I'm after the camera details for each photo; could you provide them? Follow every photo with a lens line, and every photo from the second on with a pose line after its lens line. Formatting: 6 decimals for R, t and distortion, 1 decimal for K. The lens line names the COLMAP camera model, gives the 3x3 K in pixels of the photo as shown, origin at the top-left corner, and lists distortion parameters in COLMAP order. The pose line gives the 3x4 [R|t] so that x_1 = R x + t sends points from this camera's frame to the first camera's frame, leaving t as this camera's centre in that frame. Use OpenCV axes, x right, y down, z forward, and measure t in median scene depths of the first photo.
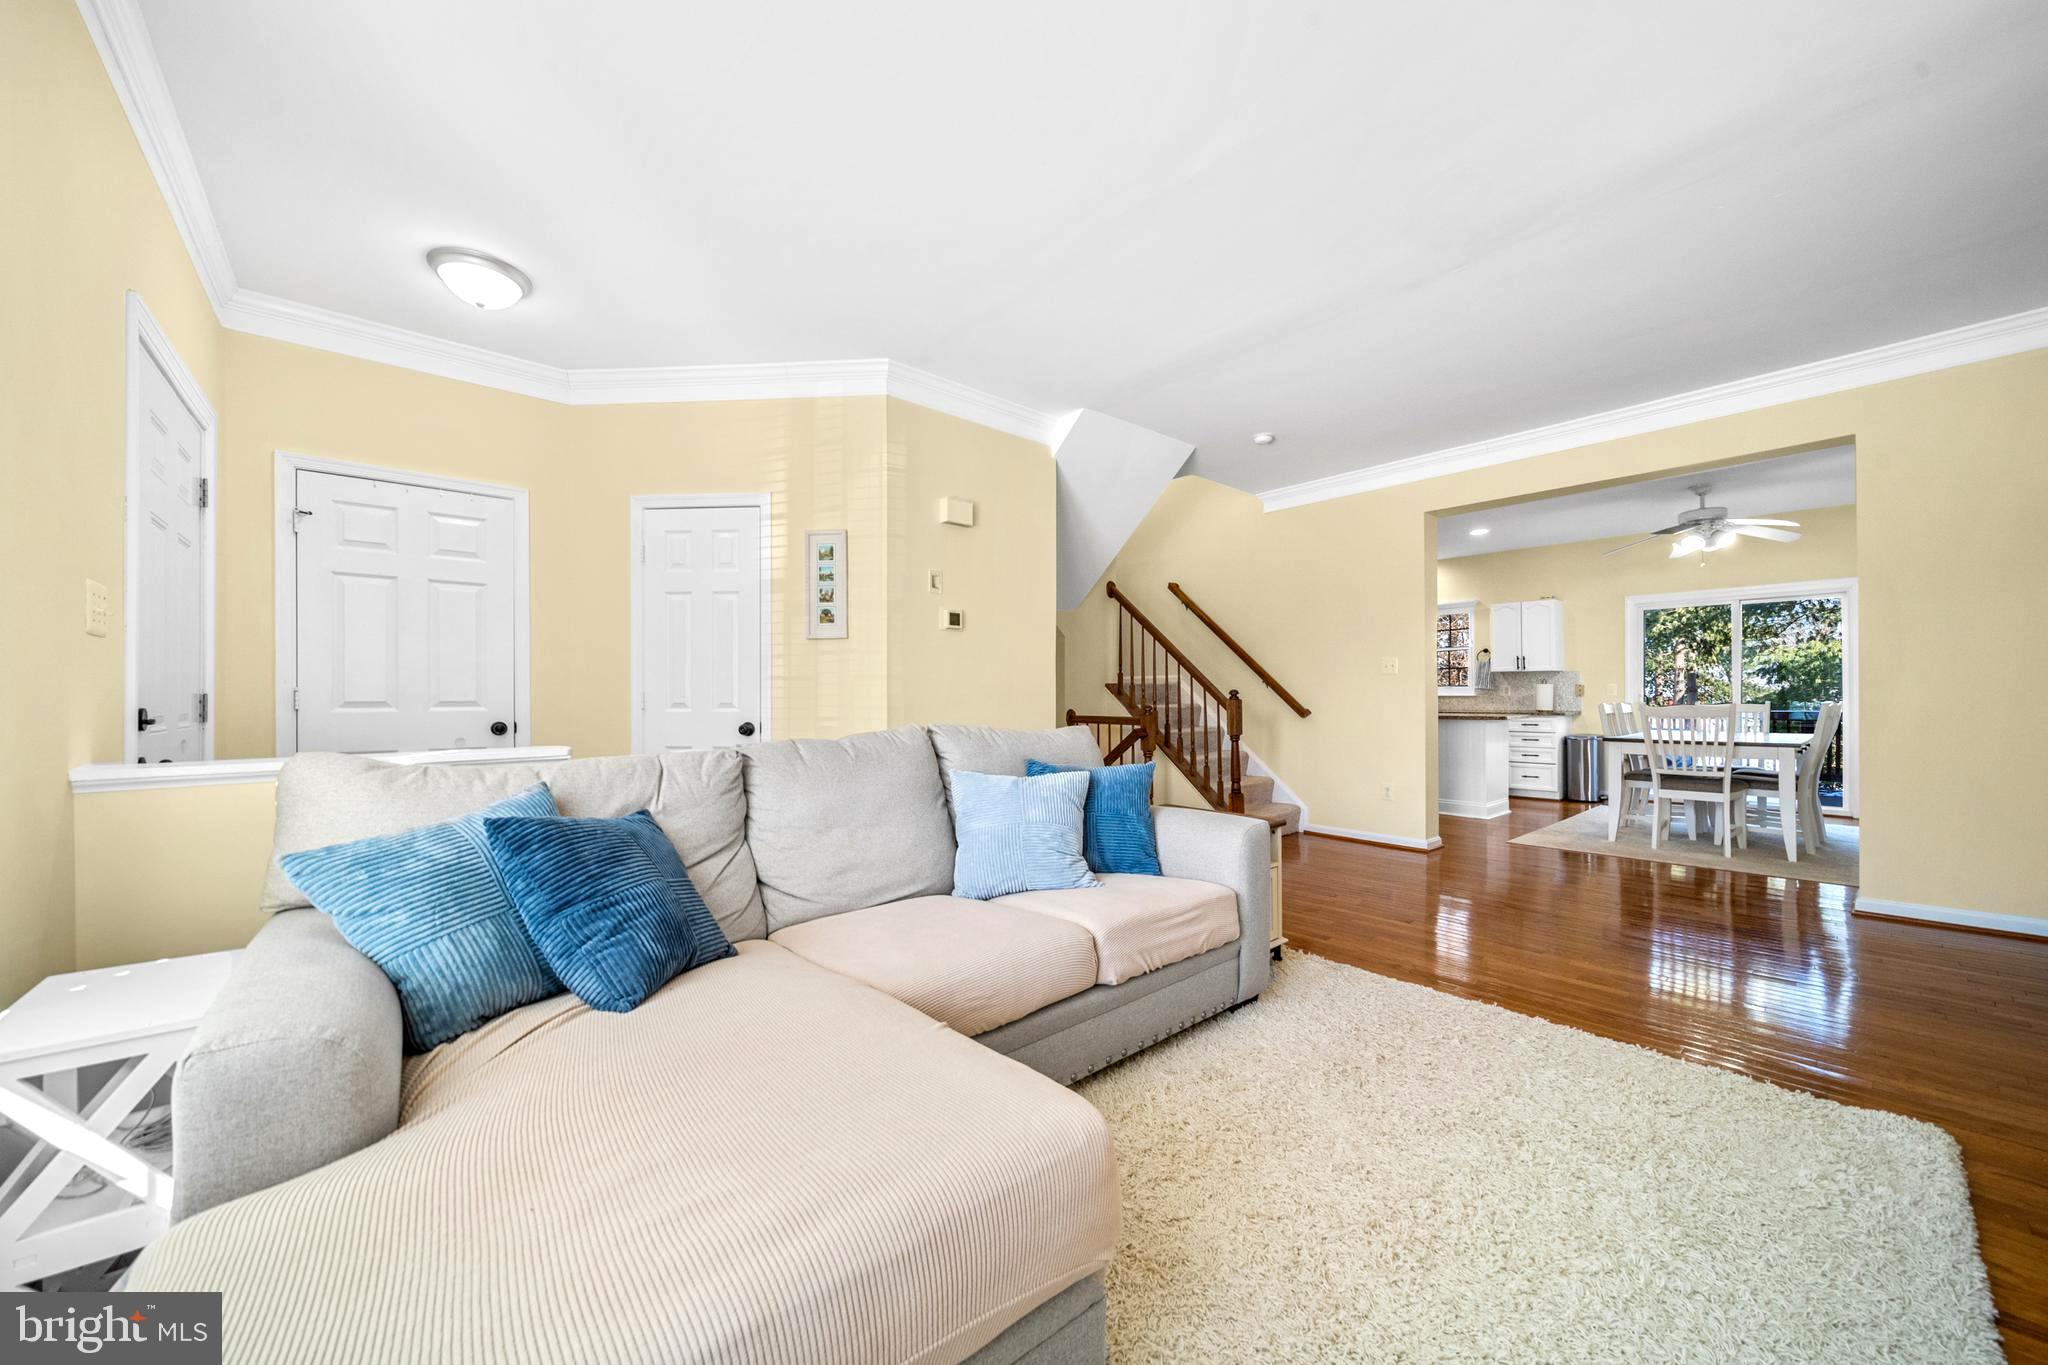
lens RADIAL K [[724.5, 0, 1018.6], [0, 724.5, 710.4], [0, 0, 1]] dist [-0.007936, -0.001518]
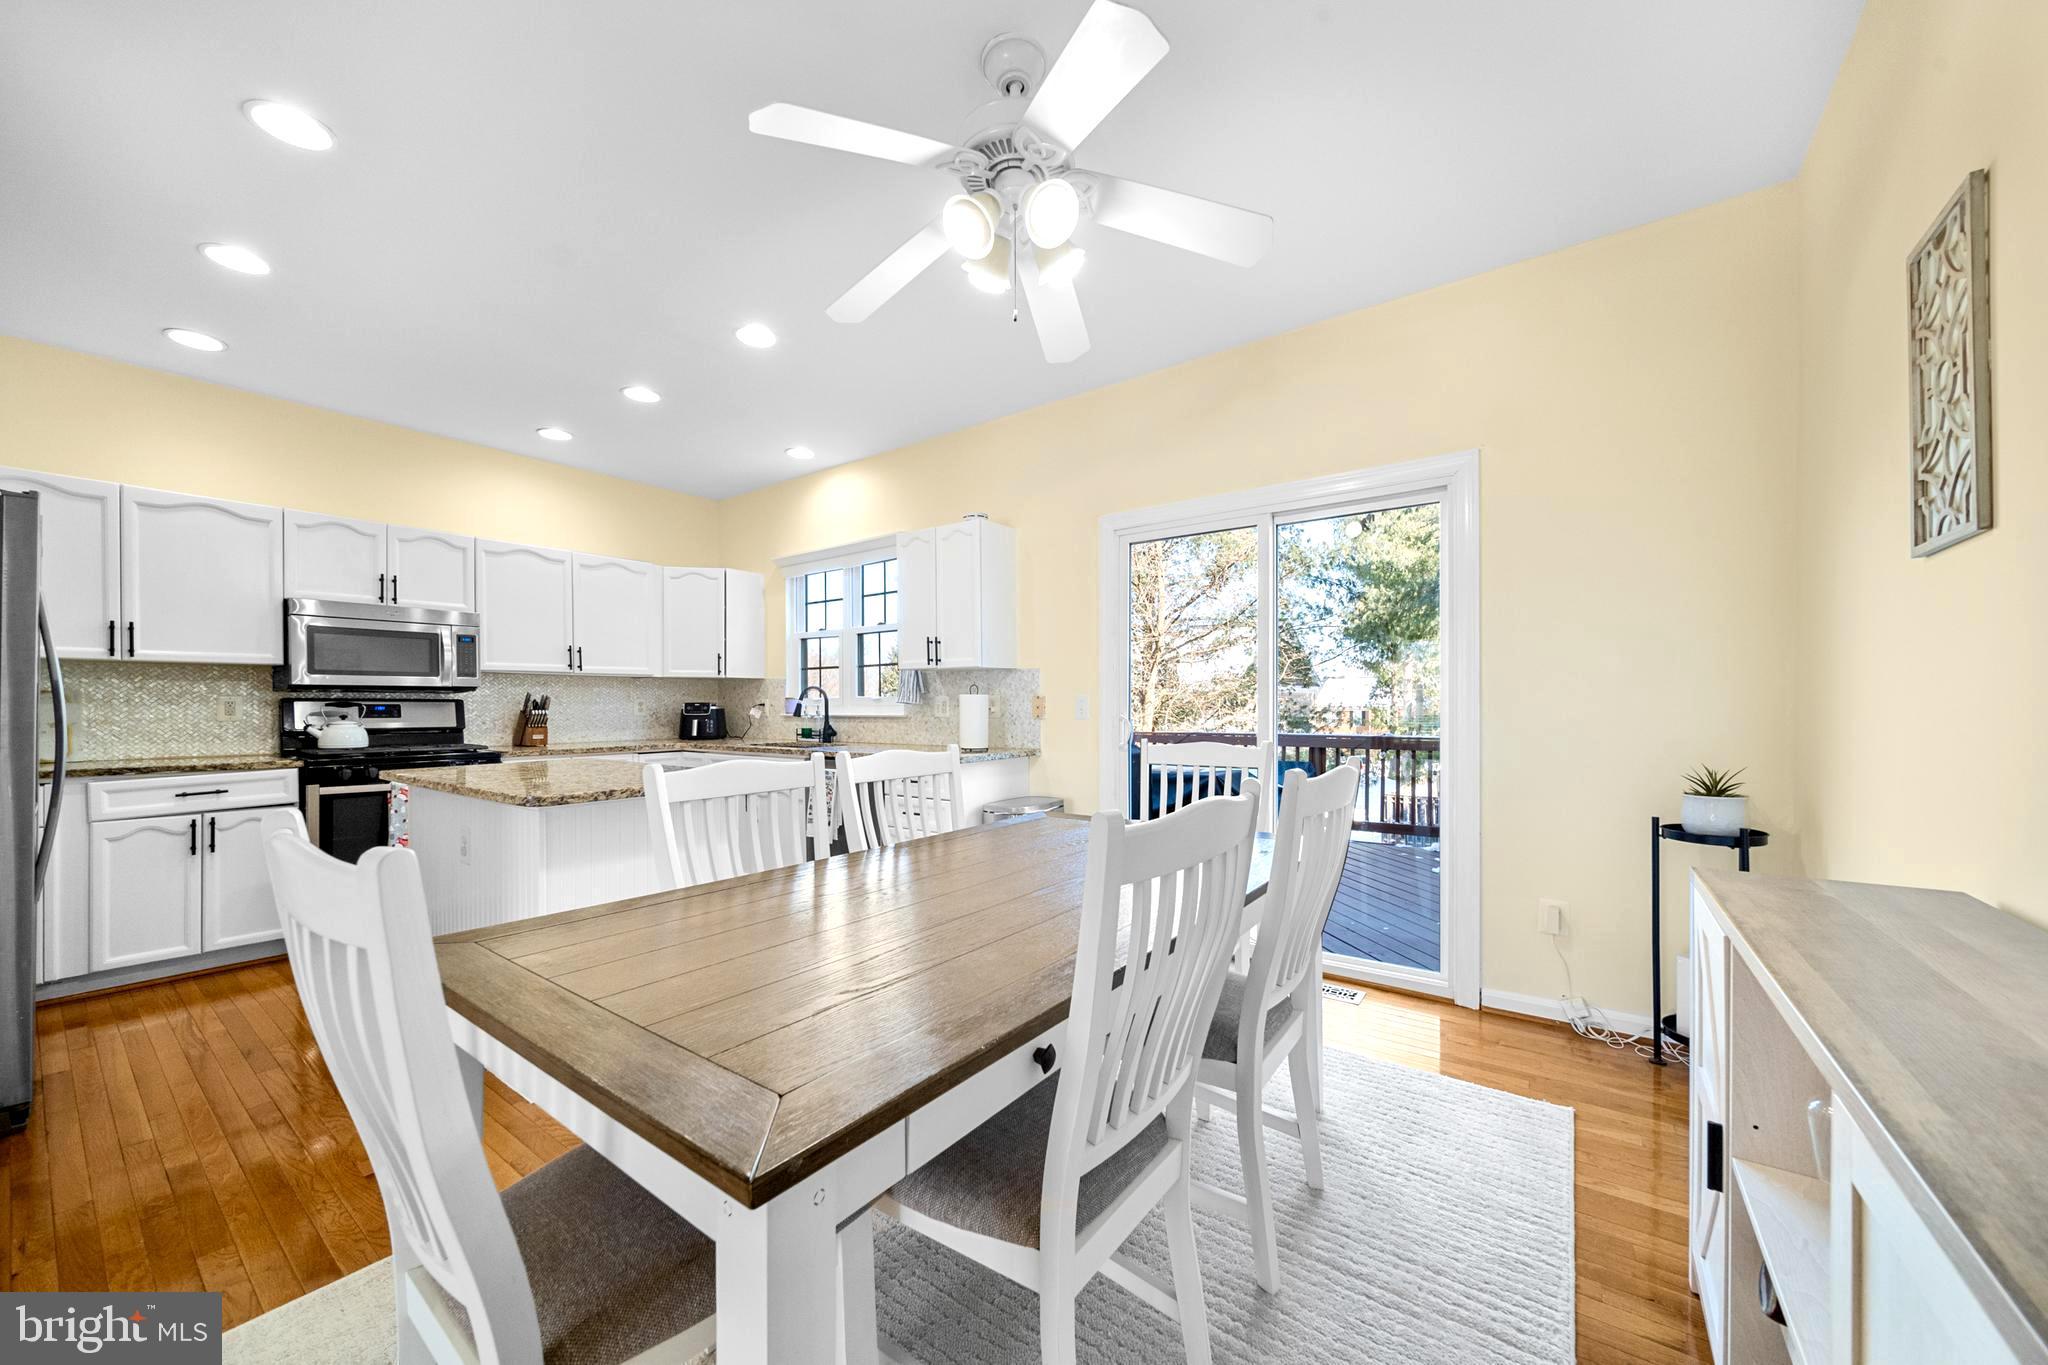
lens RADIAL K [[724.5, 0, 1044.7], [0, 724.5, 706.0], [0, 0, 1]] dist [-0.007936, -0.001518]
pose [[0.967431, -0.001568, 0.253131, 0.955911], [0.005670, 0.999864, -0.015476, -0.030447], [-0.253072, 0.016407, 0.967308, 0.760970]]
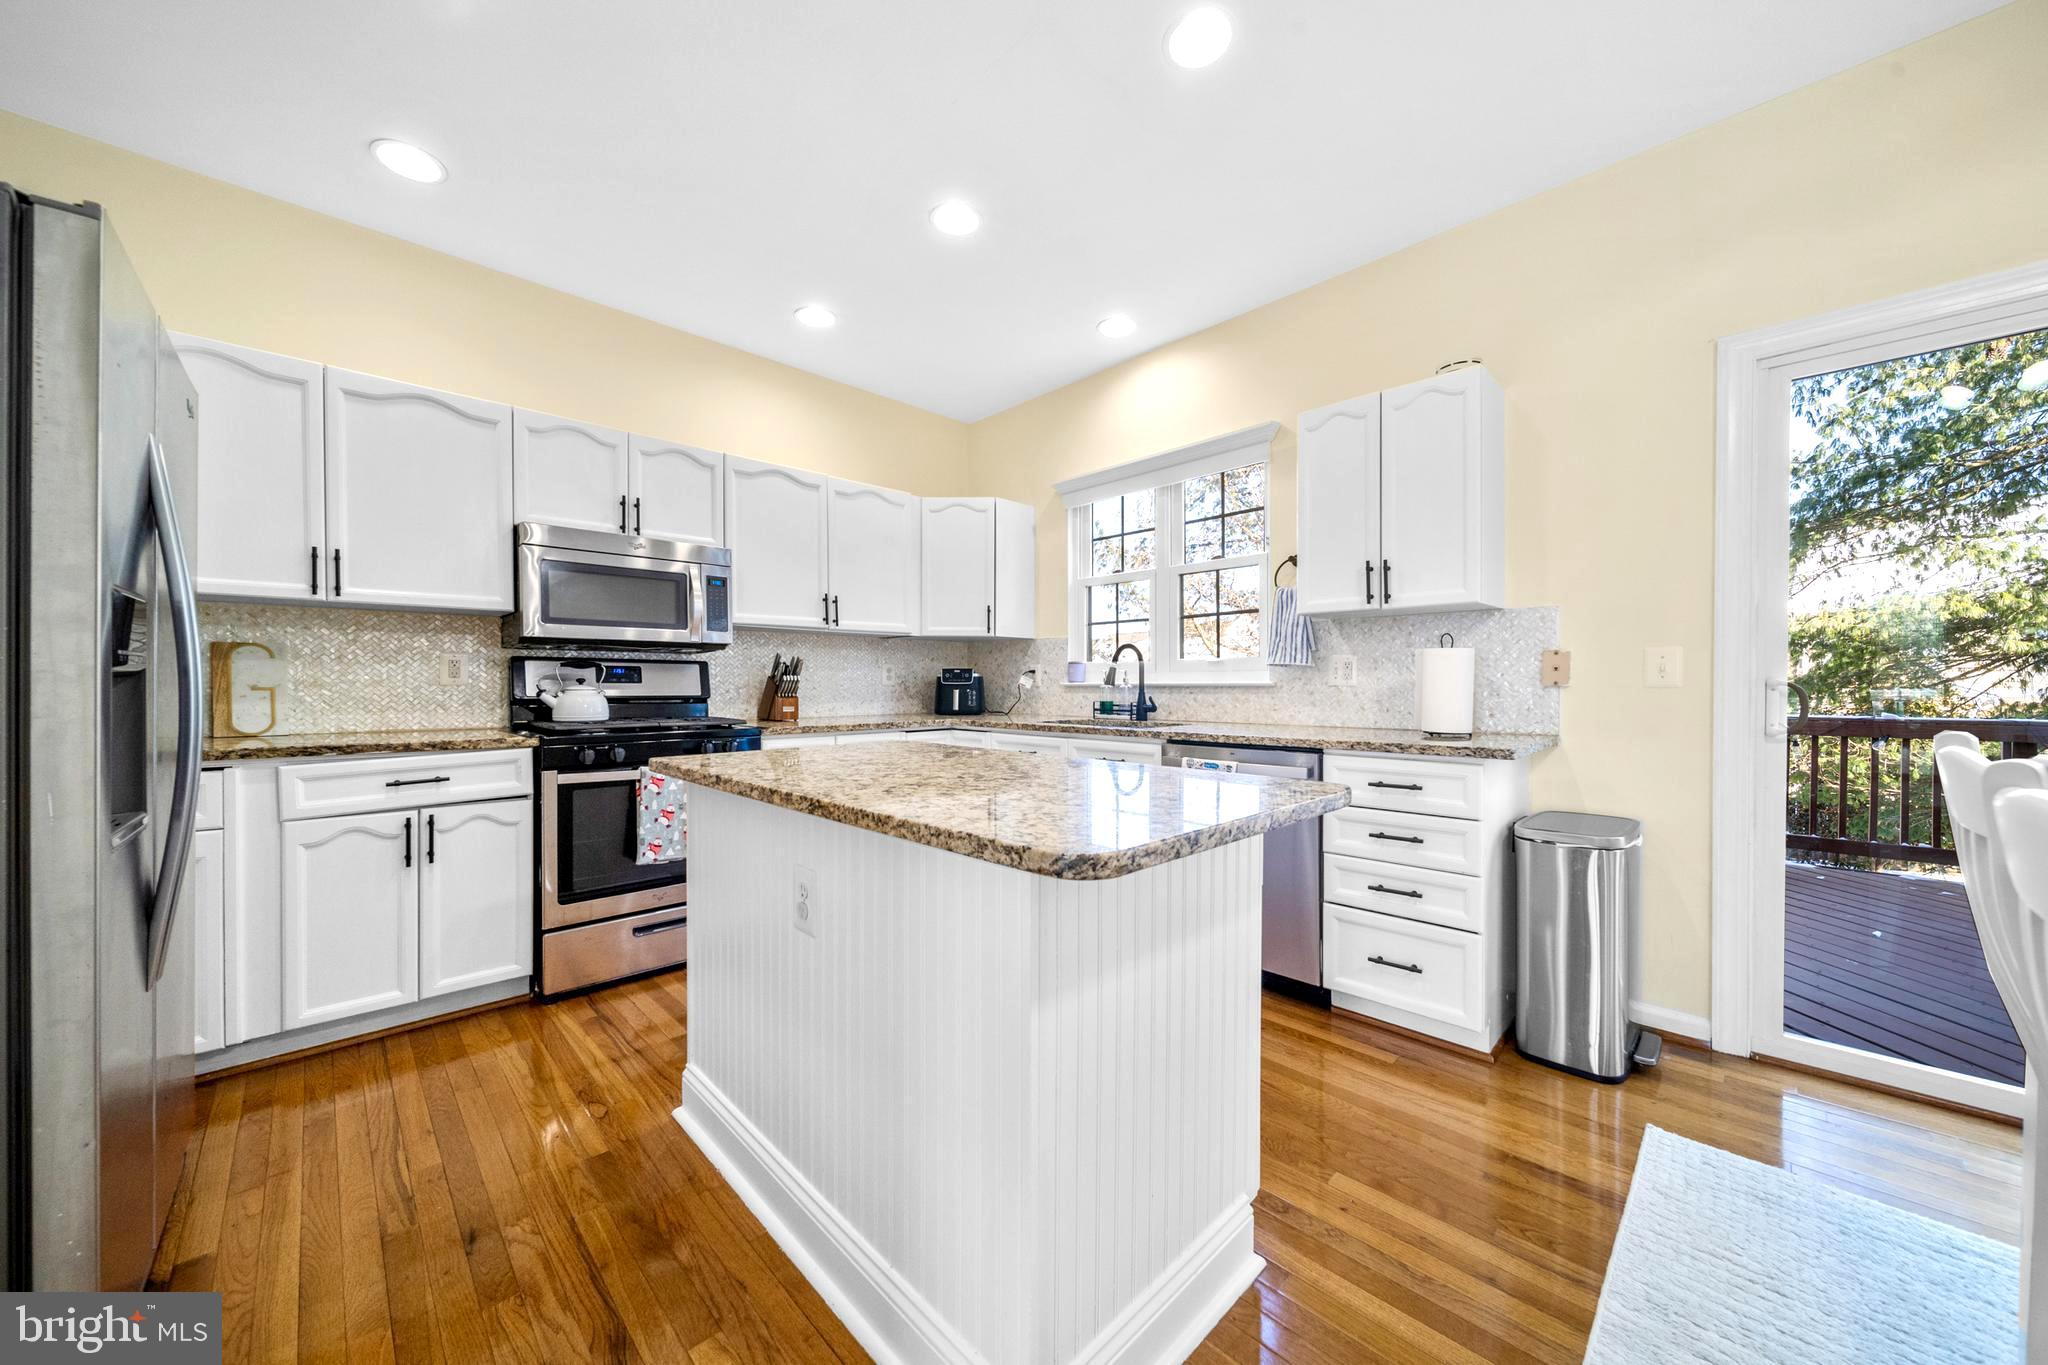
lens RADIAL K [[724.5, 0, 1038.7], [0, 724.5, 691.2], [0, 0, 1]] dist [-0.007936, -0.001518]
pose [[0.997139, 0.000759, 0.075592, 0.780091], [-0.000246, 0.999977, -0.006791, -0.023239], [-0.075595, 0.006753, 0.997116, 1.034711]]
